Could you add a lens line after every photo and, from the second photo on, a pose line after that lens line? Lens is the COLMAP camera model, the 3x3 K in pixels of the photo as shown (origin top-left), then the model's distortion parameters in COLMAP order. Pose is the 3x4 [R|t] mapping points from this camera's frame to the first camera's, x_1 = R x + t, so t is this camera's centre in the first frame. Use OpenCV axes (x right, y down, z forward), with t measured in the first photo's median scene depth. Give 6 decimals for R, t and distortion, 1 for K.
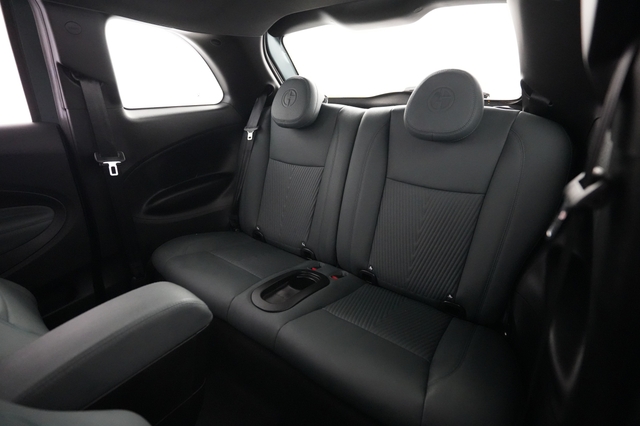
lens RADIAL K [[313.6, 0, 320.0], [0, 313.6, 213.0], [0, 0, 1]] dist [-0.000443, -0.000015]
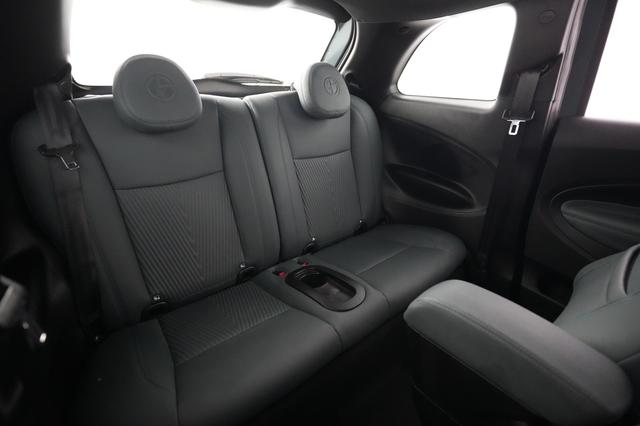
lens RADIAL K [[319.4, 0, 320.0], [0, 319.4, 213.0], [0, 0, 1]] dist [0.000299, 0.000009]
pose [[0.209104, -0.370383, 0.905037, -0.649315], [0.341485, 0.894890, 0.287332, -0.177817], [-0.916331, 0.248974, 0.313605, 0.465972]]
